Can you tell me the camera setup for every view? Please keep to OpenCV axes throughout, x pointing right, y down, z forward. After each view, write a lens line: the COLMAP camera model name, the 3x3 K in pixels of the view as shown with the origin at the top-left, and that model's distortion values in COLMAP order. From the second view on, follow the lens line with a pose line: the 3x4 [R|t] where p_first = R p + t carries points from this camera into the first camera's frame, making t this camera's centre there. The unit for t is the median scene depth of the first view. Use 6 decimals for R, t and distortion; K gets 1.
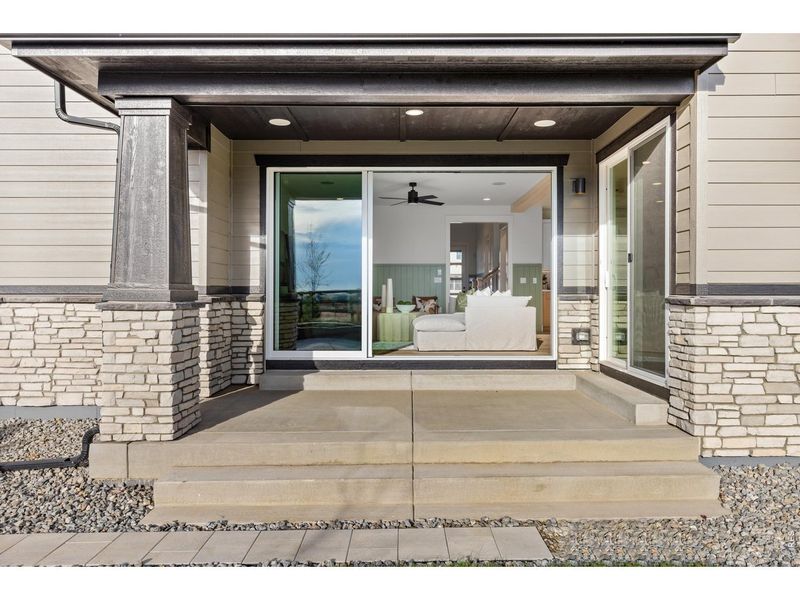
lens RADIAL K [[568.8, 0, 402.4], [0, 568.8, 291.8], [0, 0, 1]] dist [-0.000654, 0.000675]
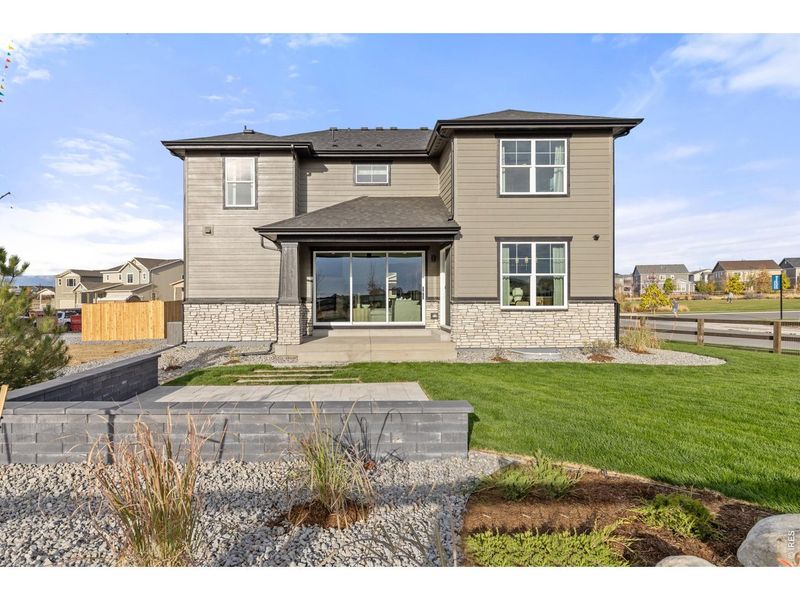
lens RADIAL K [[537.6, 0, 394.6], [0, 537.6, 299.6], [0, 0, 1]] dist [0.003639, -0.004606]
pose [[0.997244, -0.003584, 0.074109, -0.052355], [0.002804, 0.999940, 0.010628, -0.024252], [-0.074143, -0.010391, 0.997194, -1.512526]]
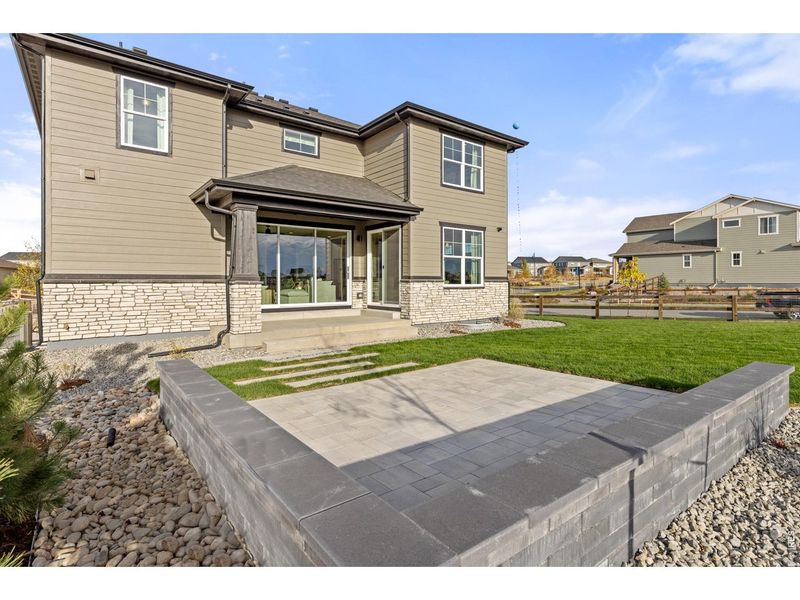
lens RADIAL K [[431.3, 0, 448.1], [0, 431.3, 282.3], [0, 0, 1]] dist [0.000840, 0.001161]
pose [[0.722076, -0.002748, 0.691809, -0.809581], [0.001933, 0.999996, 0.001954, 0.014461], [-0.691811, -0.000074, 0.722078, -0.758577]]
